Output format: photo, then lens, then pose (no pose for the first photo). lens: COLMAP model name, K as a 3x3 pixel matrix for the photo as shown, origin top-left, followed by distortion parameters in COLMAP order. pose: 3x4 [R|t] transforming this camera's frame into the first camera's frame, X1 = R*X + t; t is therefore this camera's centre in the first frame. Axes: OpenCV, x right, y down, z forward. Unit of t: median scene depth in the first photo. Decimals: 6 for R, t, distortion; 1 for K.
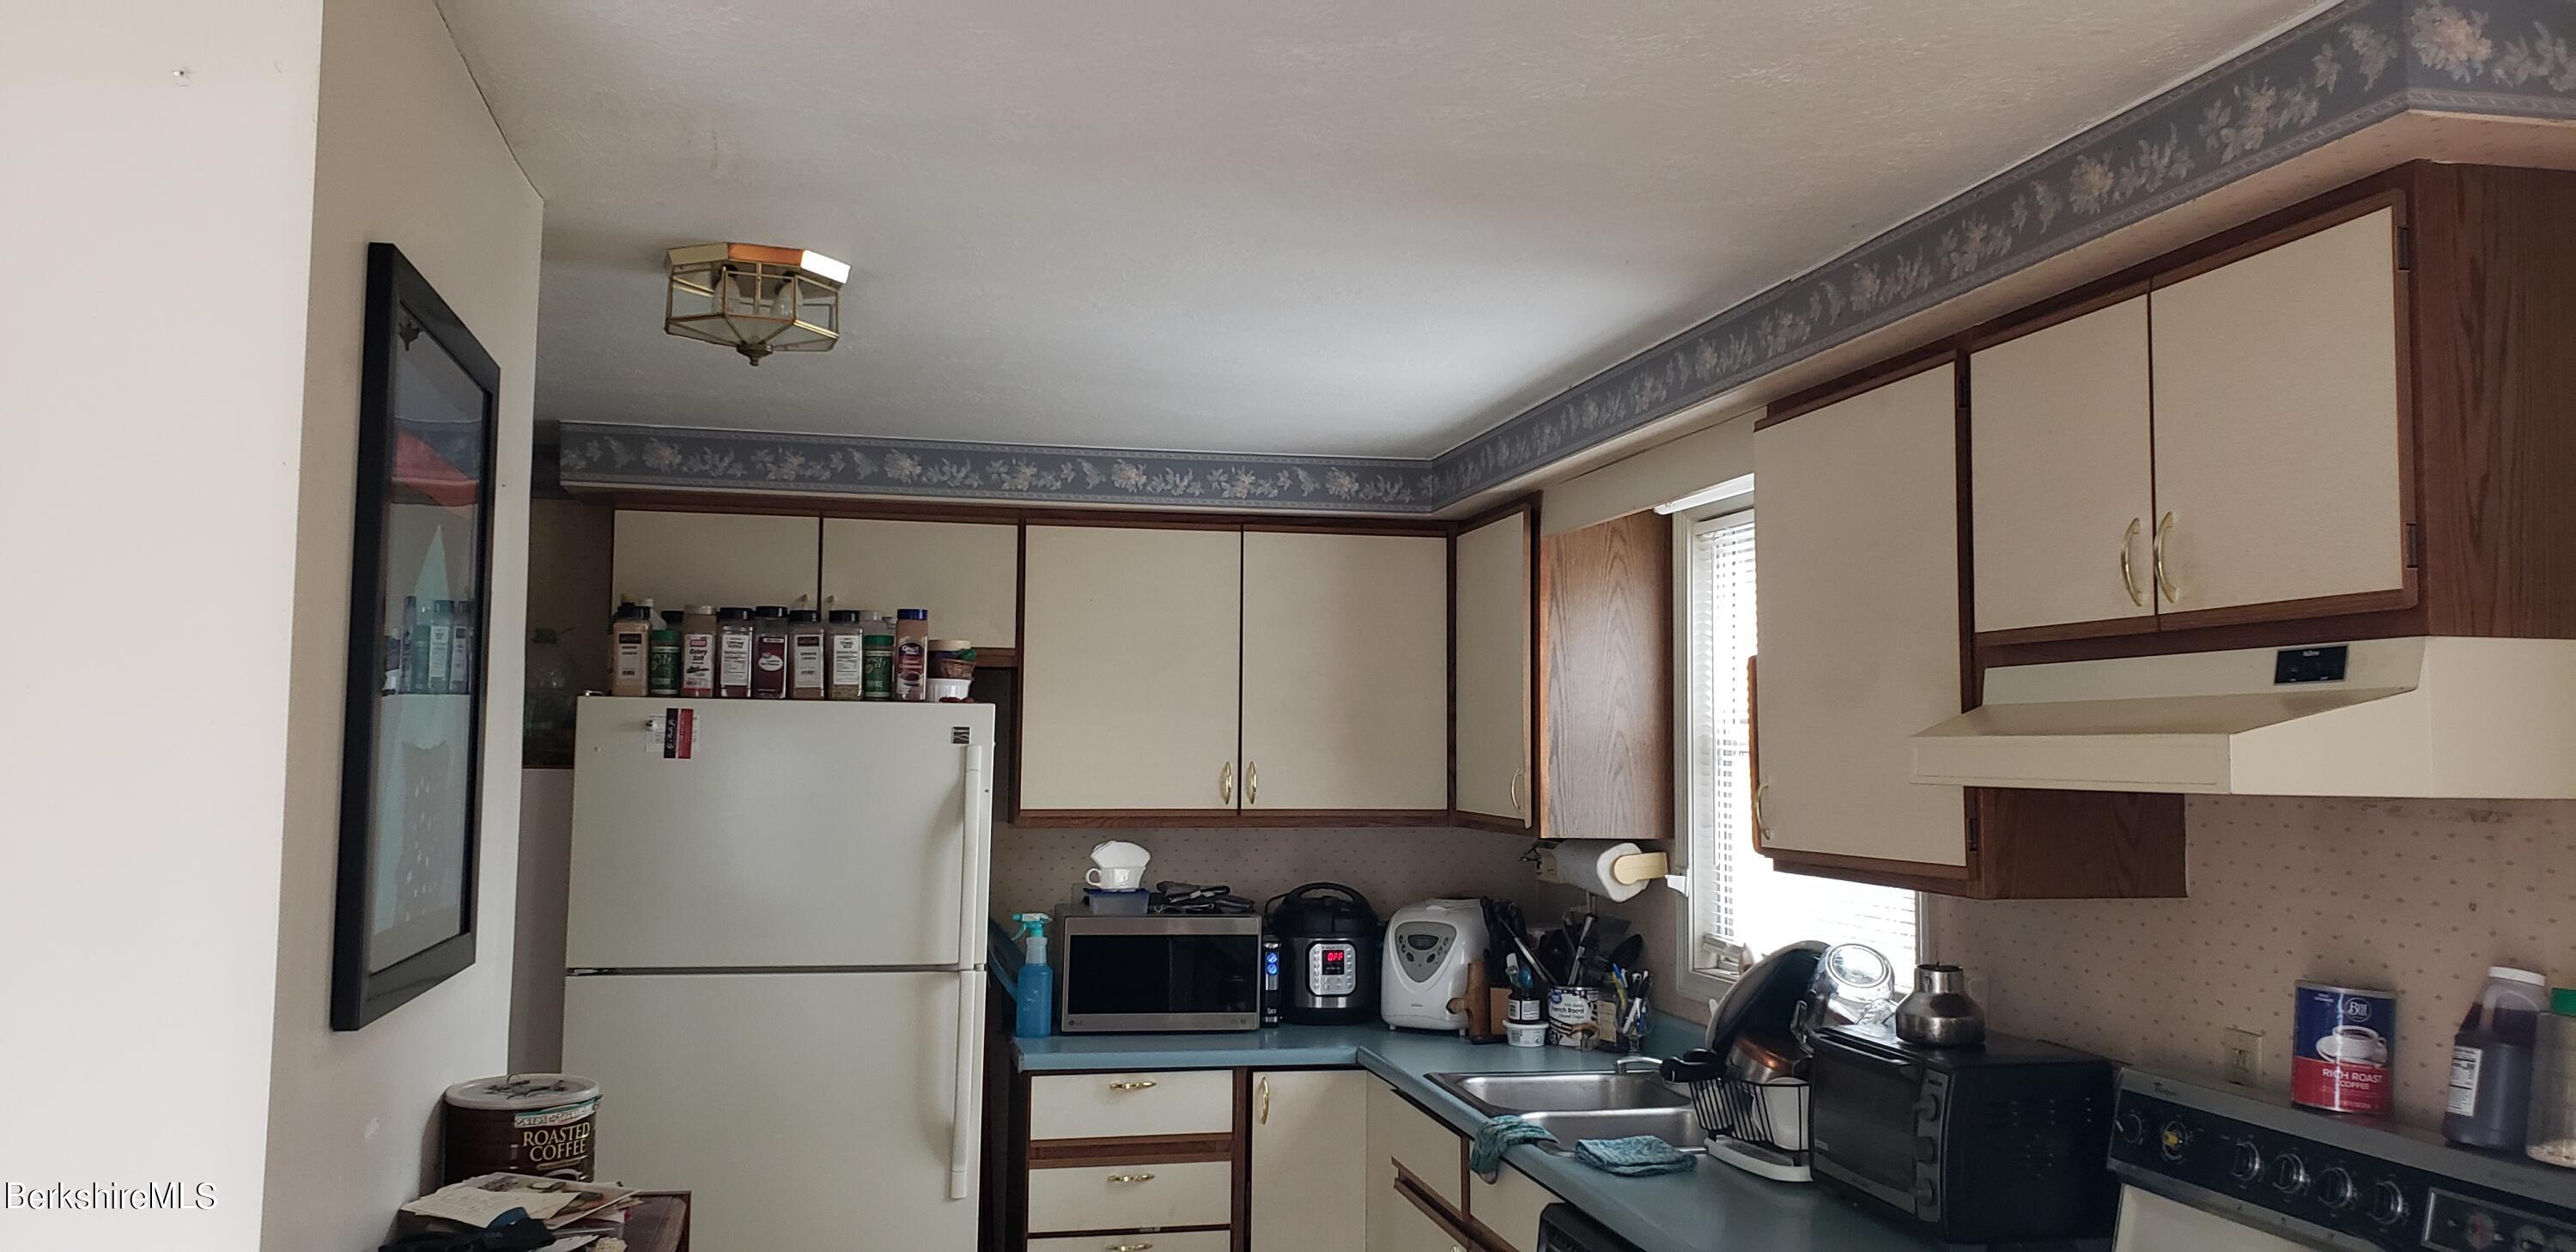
lens RADIAL K [[2013.0, 0, 1286.7], [0, 2013.0, 609.9], [0, 0, 1]] dist [0.001563, -0.003649]
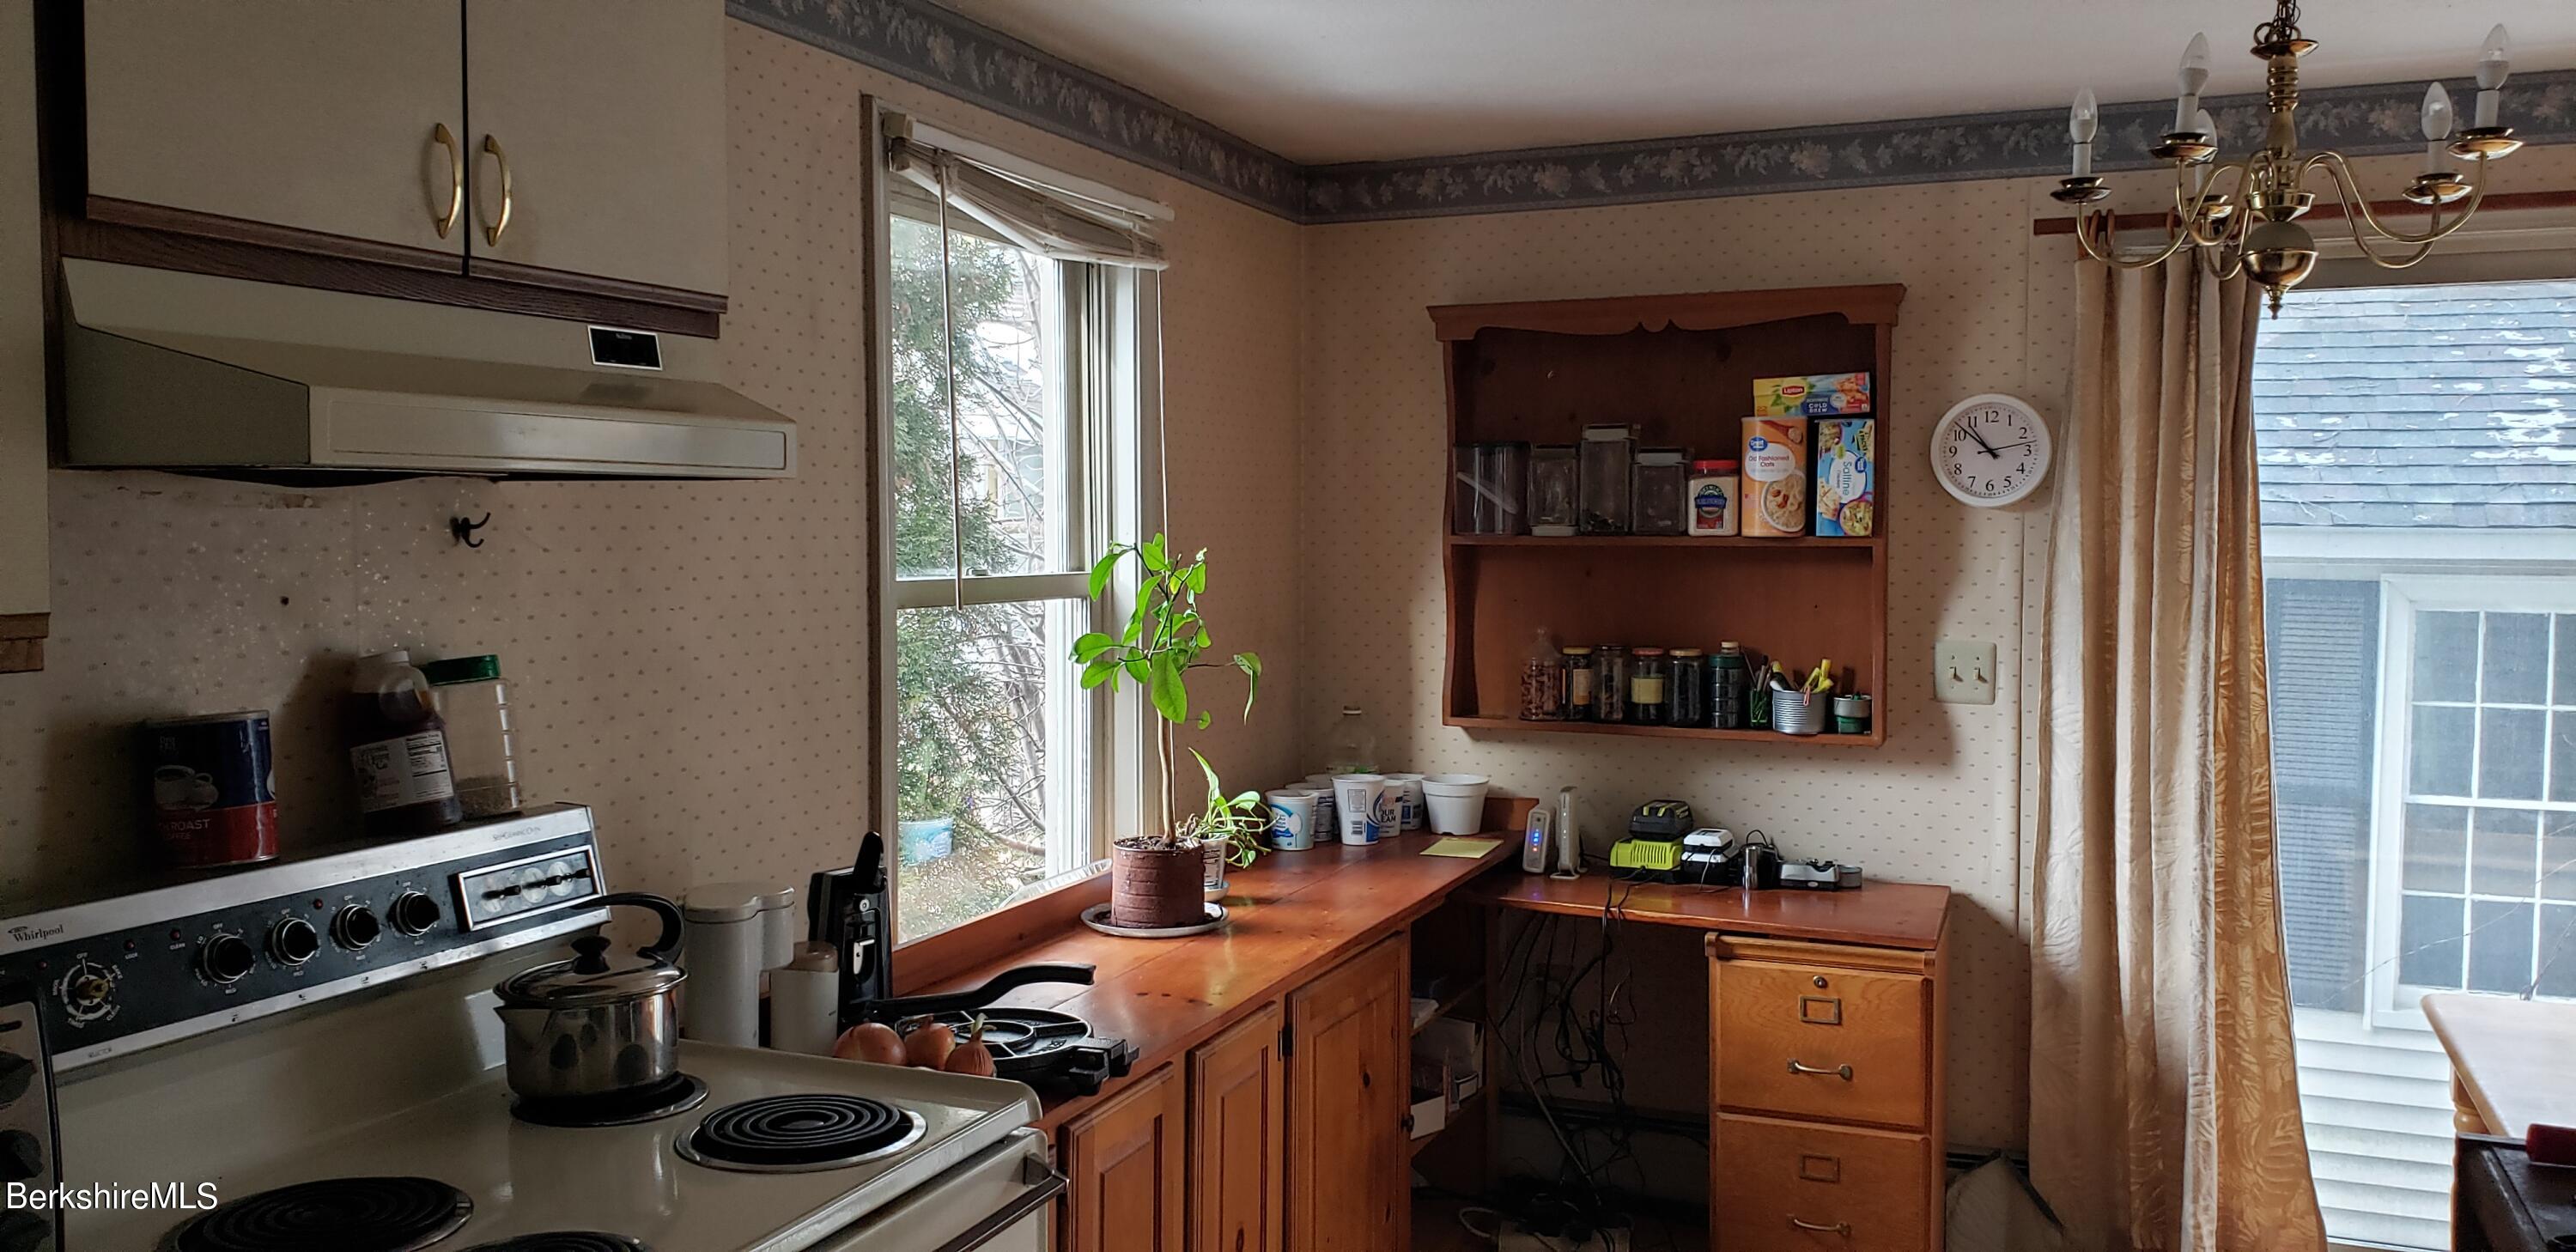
lens RADIAL K [[1971.7, 0, 1294.7], [0, 1971.7, 575.4], [0, 0, 1]] dist [0.003597, -0.051658]
pose [[-0.824084, -0.037037, 0.565255, -0.281275], [-0.059379, 0.998011, -0.021176, 0.125844], [-0.563347, -0.051015, -0.824644, 1.452949]]
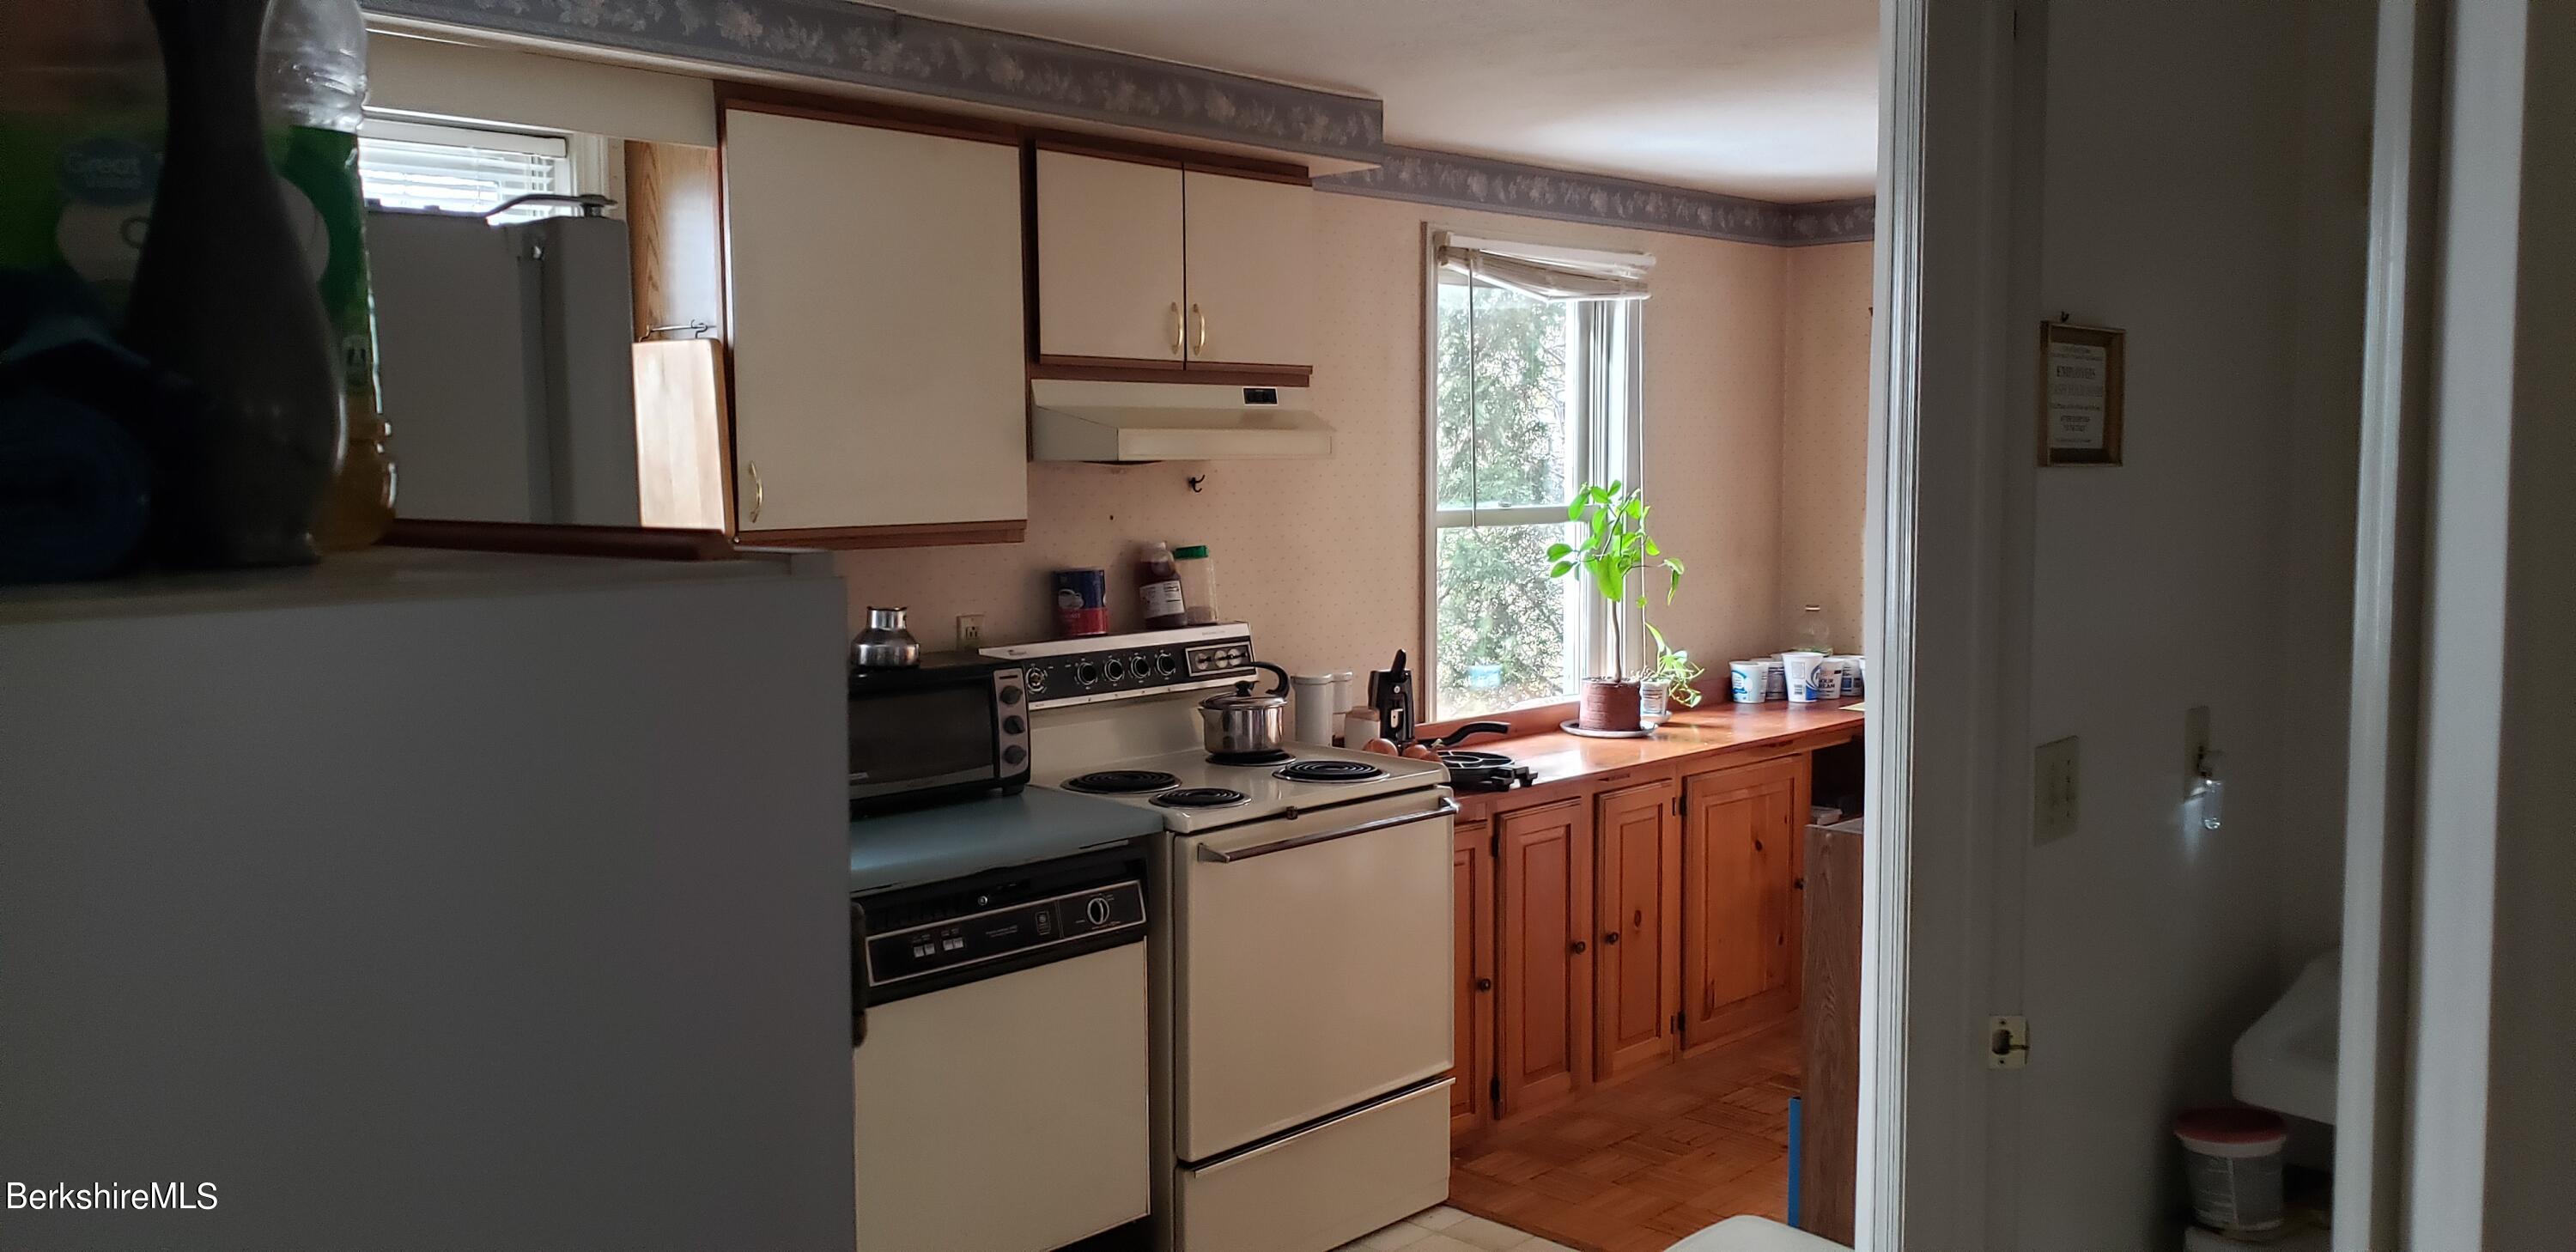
lens RADIAL K [[2013.0, 0, 1286.7], [0, 2013.0, 609.9], [0, 0, 1]] dist [0.001563, -0.003649]
pose [[-0.547448, -0.084866, 0.832526, -1.097725], [-0.069680, 0.996012, 0.055712, 0.114831], [-0.833934, -0.027511, -0.551178, 1.891595]]
